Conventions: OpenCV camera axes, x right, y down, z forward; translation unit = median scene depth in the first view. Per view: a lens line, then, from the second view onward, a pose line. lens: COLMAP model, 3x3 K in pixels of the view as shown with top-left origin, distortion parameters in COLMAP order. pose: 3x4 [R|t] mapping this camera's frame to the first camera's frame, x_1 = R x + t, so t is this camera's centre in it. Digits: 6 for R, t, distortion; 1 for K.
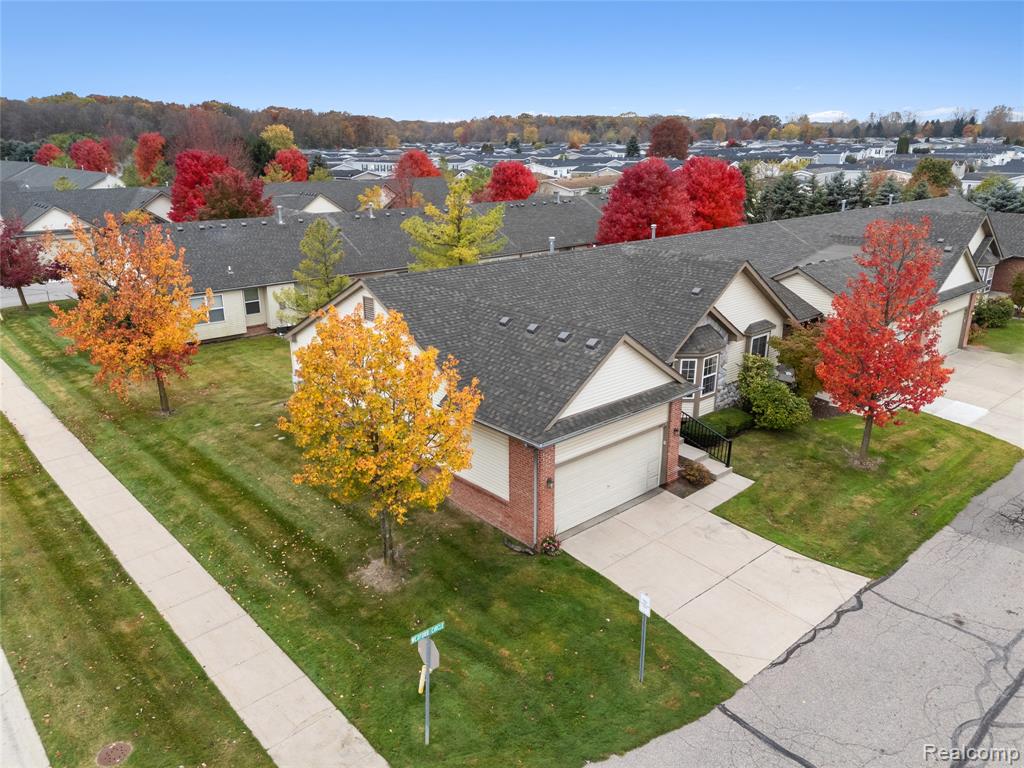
lens RADIAL K [[752.5, 0, 512.0], [0, 752.5, 384.0], [0, 0, 1]] dist [0.069478, -0.060729]
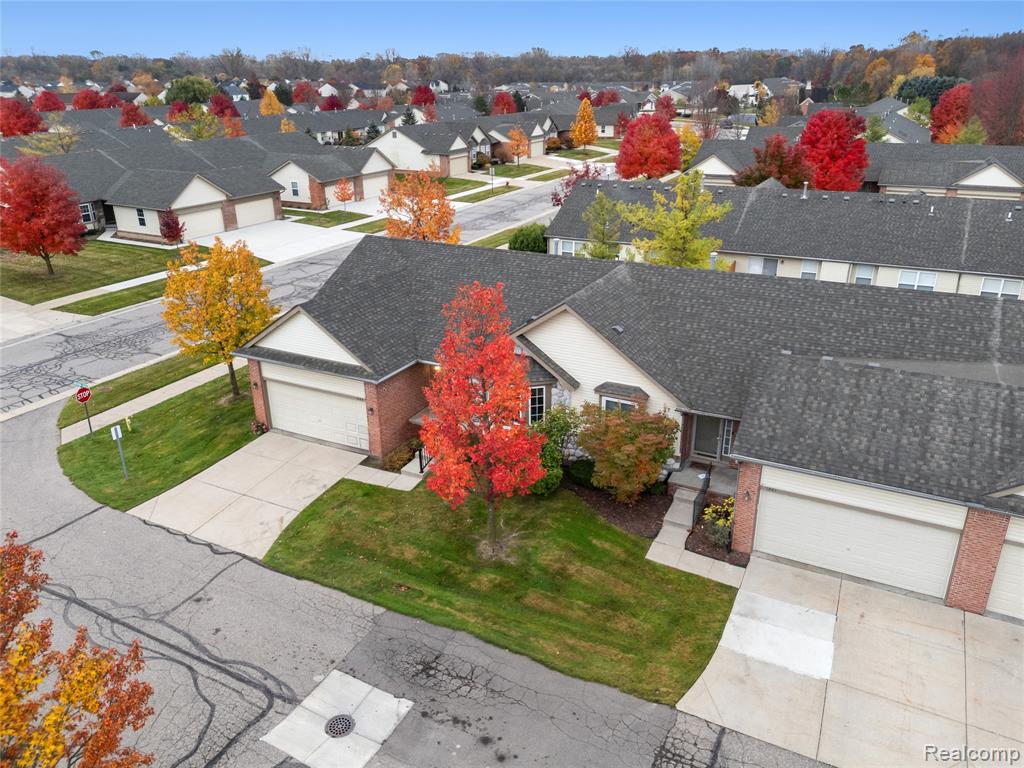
lens RADIAL K [[762.0, 0, 512.0], [0, 762.0, 384.0], [0, 0, 1]] dist [0.070612, -0.066423]
pose [[0.353030, 0.354127, -0.866005, 1.283786], [-0.280644, 0.923061, 0.263053, -0.342696], [0.892529, 0.150174, 0.425252, 0.674507]]
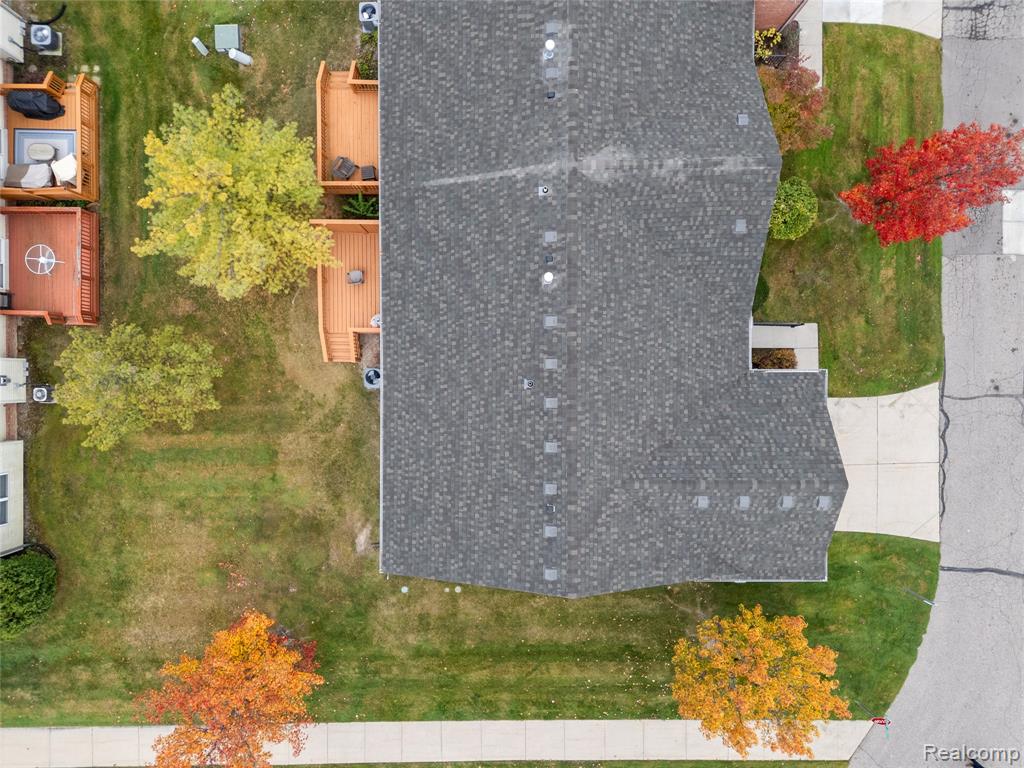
lens RADIAL K [[752.5, 0, 512.0], [0, 752.5, 384.0], [0, 0, 1]] dist [0.069478, -0.060729]
pose [[0.669984, -0.742375, 0.001054, -0.061546], [0.221798, 0.201525, 0.954040, -1.090534], [-0.708468, -0.638958, 0.299676, 0.954707]]
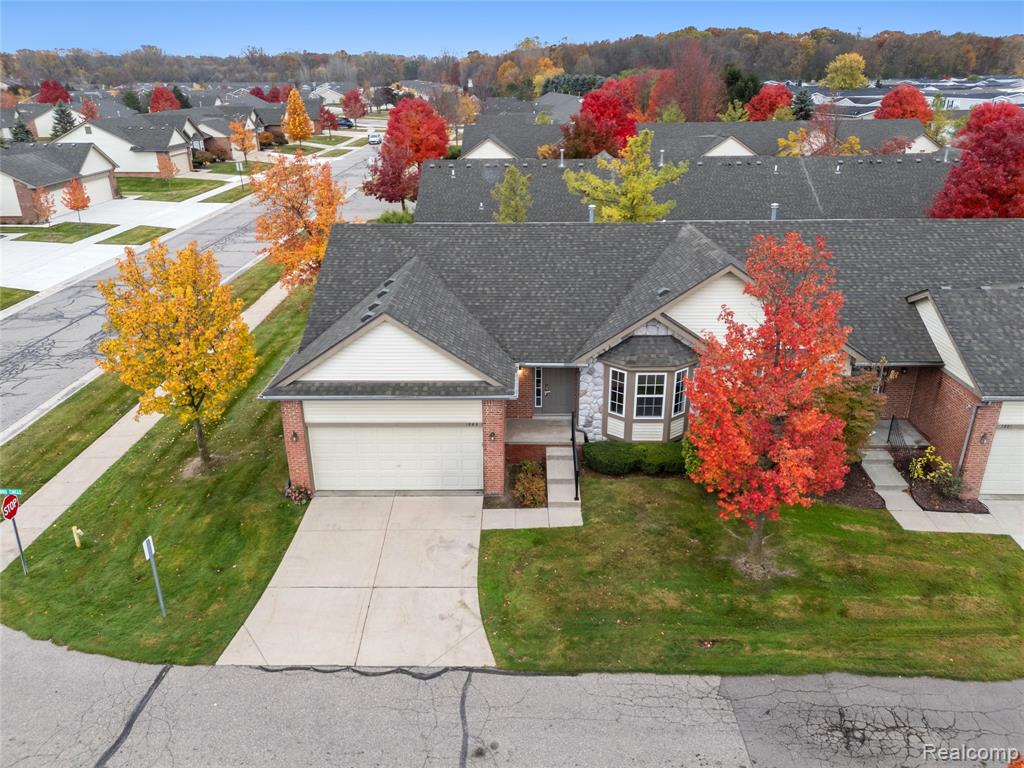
lens RADIAL K [[752.5, 0, 512.0], [0, 752.5, 384.0], [0, 0, 1]] dist [0.069478, -0.060729]
pose [[0.730847, 0.257823, -0.631973, 0.773428], [-0.205075, 0.966077, 0.156967, -0.141387], [0.651005, 0.014883, 0.758928, 0.326170]]
